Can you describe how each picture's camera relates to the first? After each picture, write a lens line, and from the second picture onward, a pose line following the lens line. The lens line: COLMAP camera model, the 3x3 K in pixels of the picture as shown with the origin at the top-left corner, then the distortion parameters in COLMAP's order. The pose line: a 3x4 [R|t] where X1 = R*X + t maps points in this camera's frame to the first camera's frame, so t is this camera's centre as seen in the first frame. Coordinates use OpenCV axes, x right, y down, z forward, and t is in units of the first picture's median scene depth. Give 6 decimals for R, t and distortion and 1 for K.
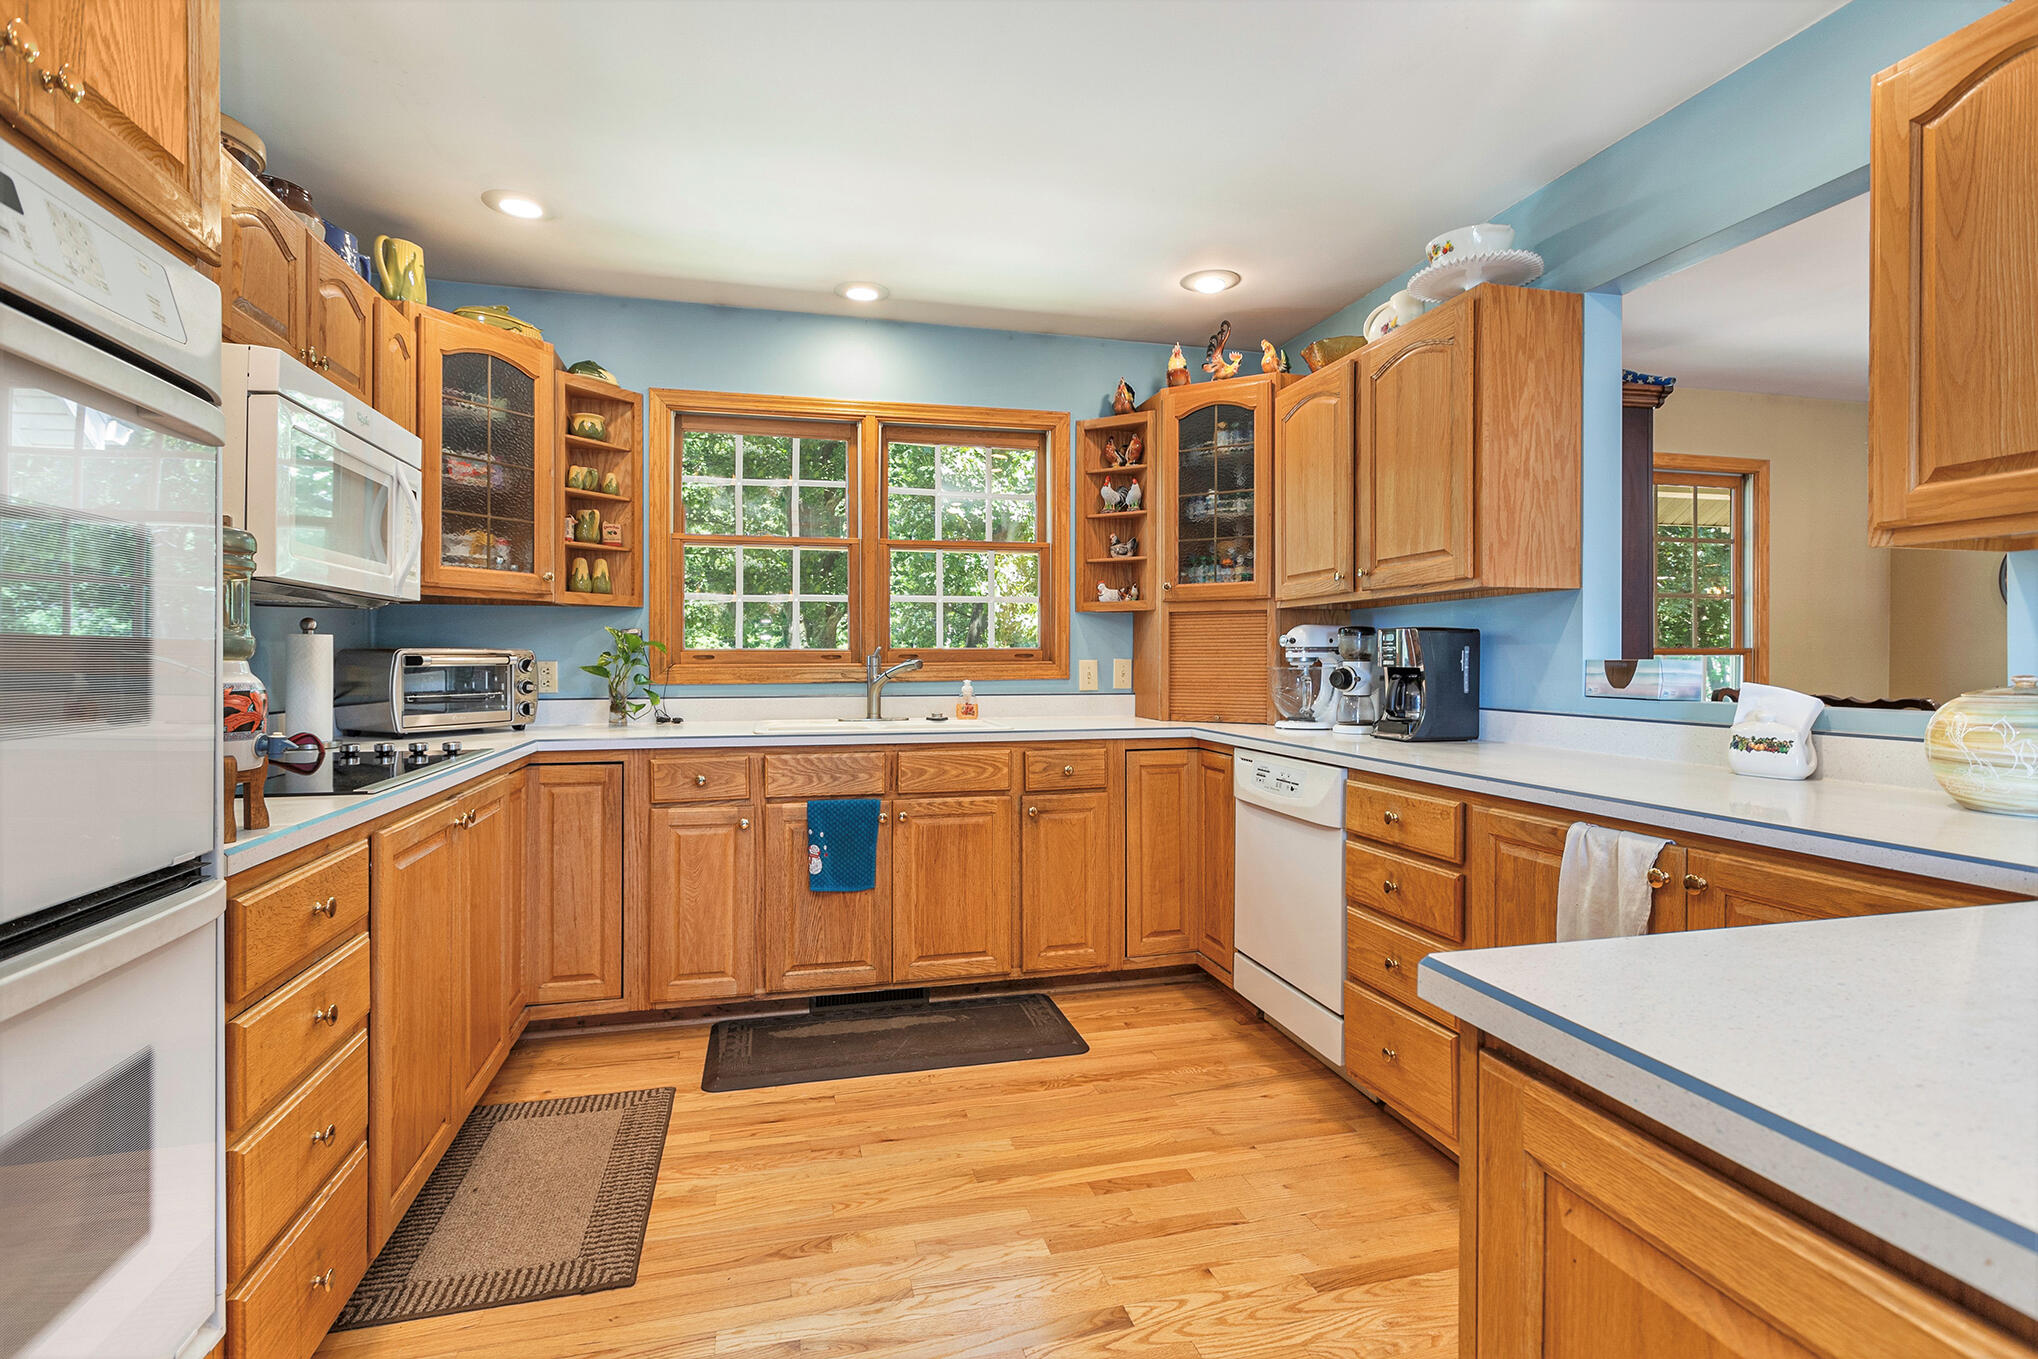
lens RADIAL K [[963.5, 0, 1016.7], [0, 963.5, 657.8], [0, 0, 1]] dist [0.001410, 0.000463]
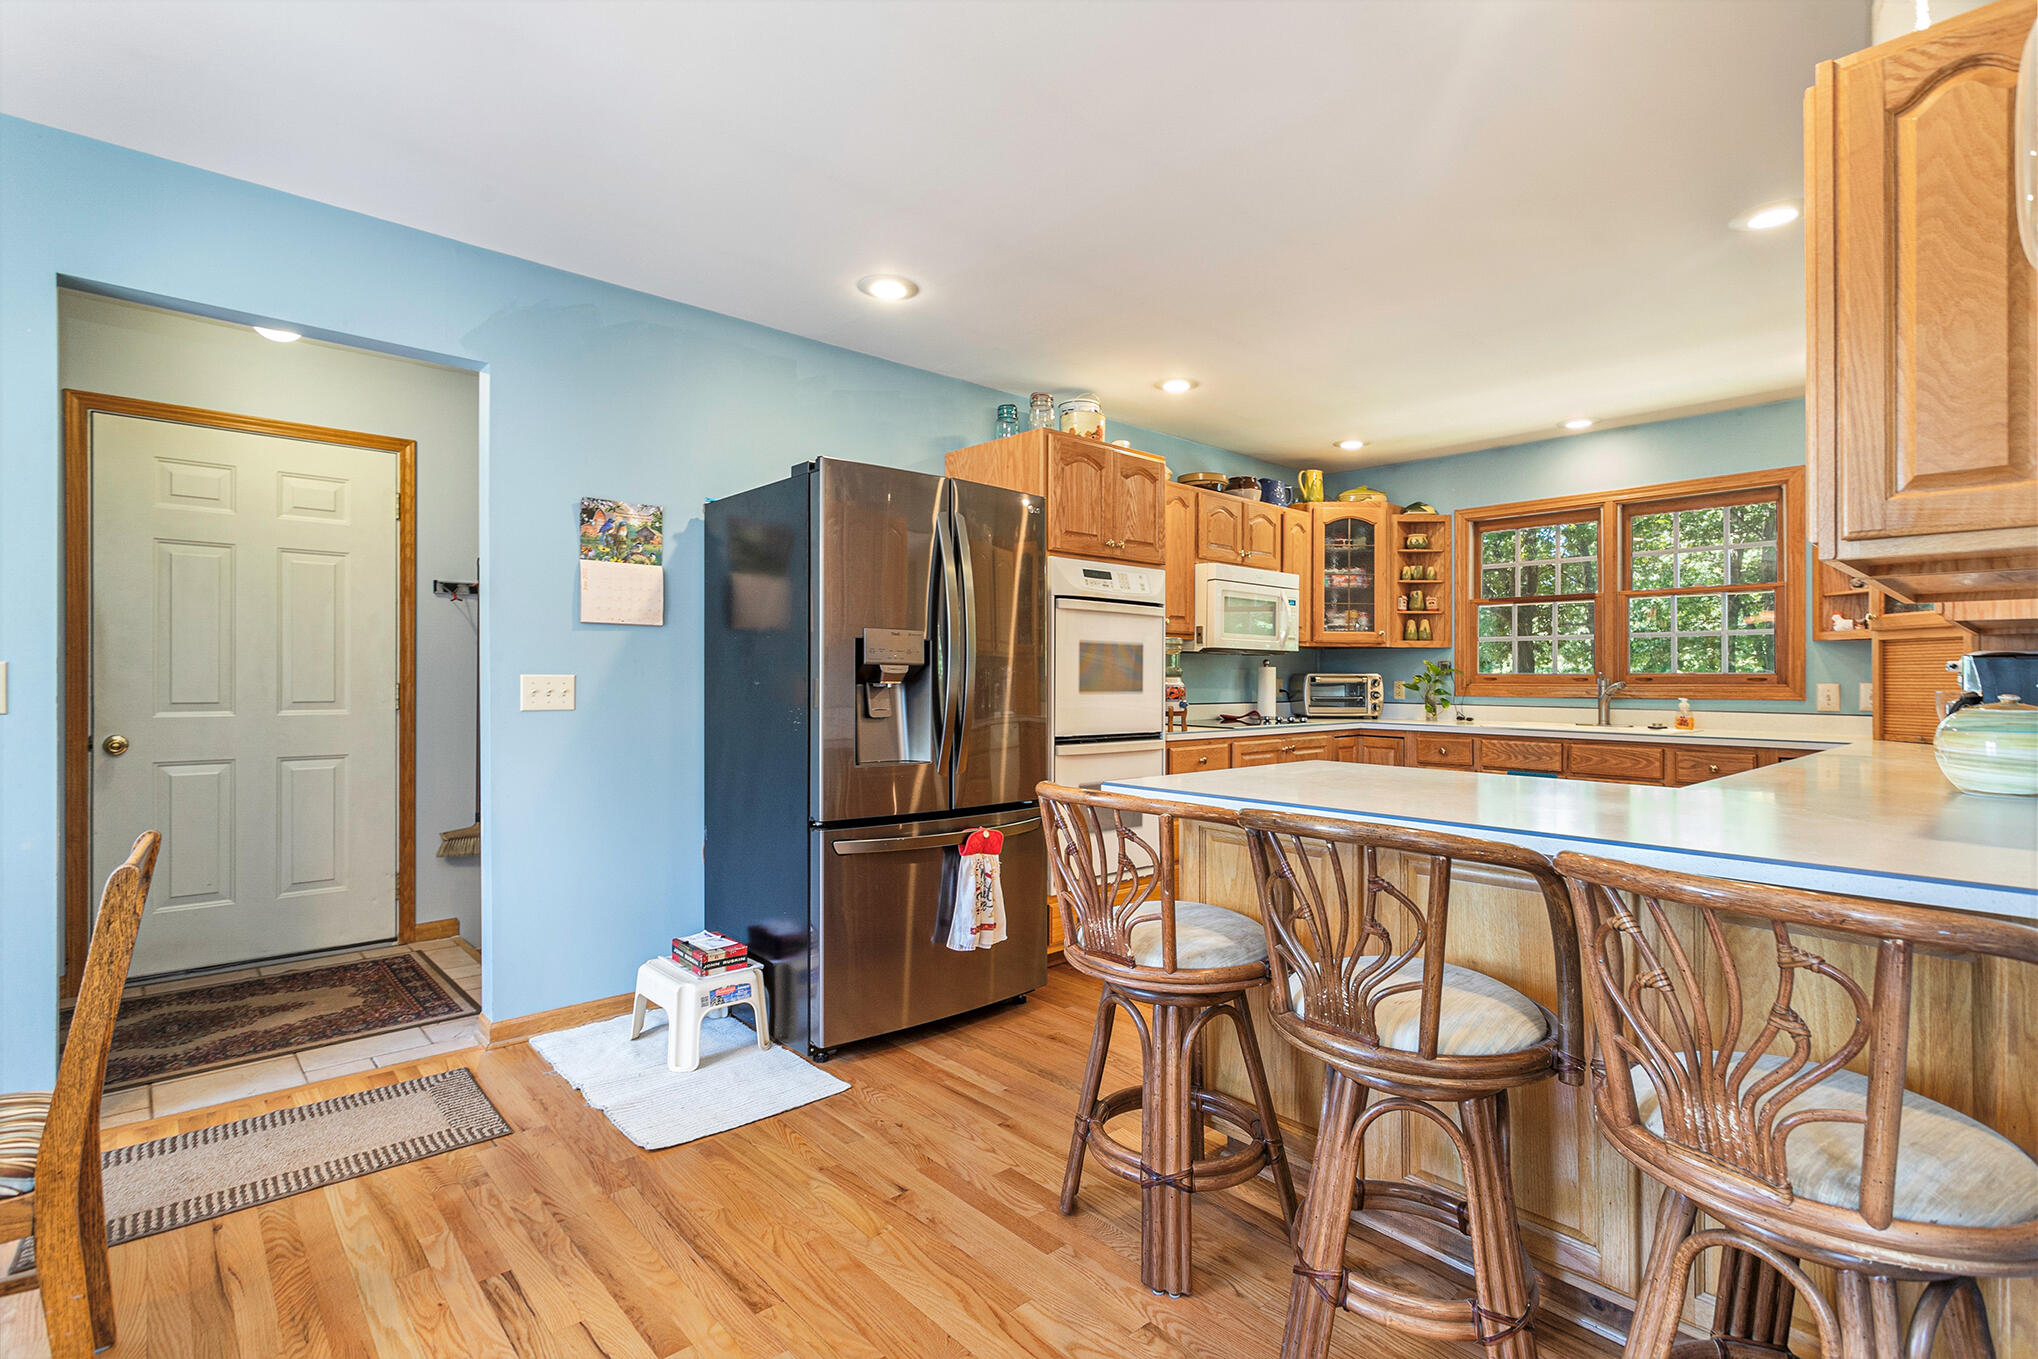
lens RADIAL K [[963.5, 0, 1016.7], [0, 963.5, 657.8], [0, 0, 1]] dist [0.001410, 0.000463]
pose [[0.464662, -0.014017, -0.885377, 0.708718], [-0.006407, 0.999795, -0.019191, -0.000177], [0.885465, 0.014590, 0.464477, -0.390649]]
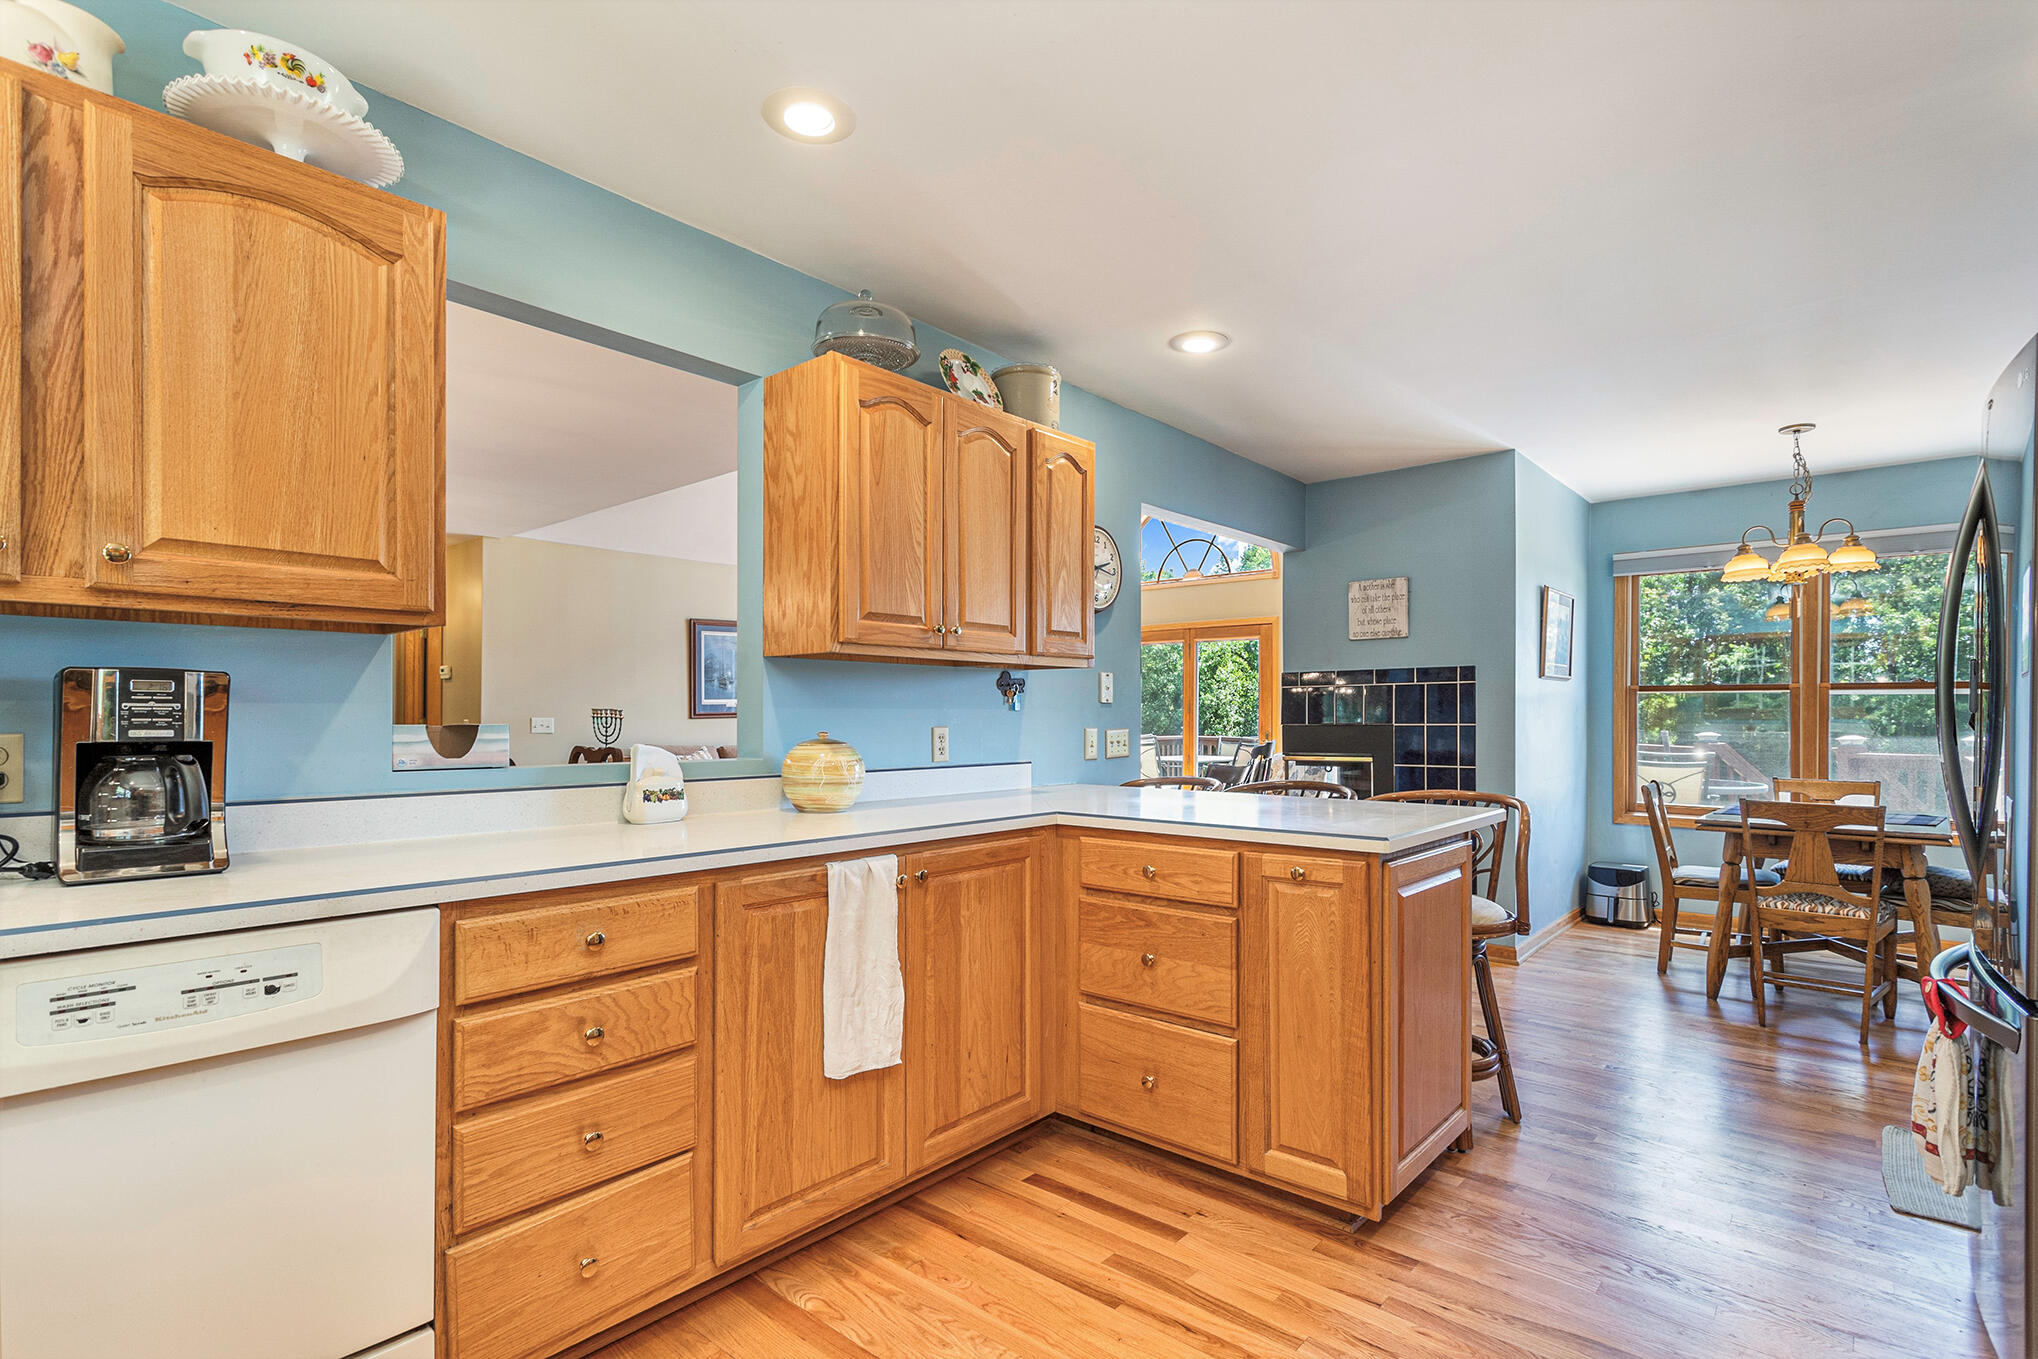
lens RADIAL K [[980.8, 0, 1016.3], [0, 980.8, 724.0], [0, 0, 1]] dist [-0.000525, -0.000068]
pose [[-0.565149, -0.003840, 0.824980, -0.605425], [0.000578, 0.999987, 0.005051, -0.005142], [-0.824989, 0.003332, -0.565140, 1.699210]]
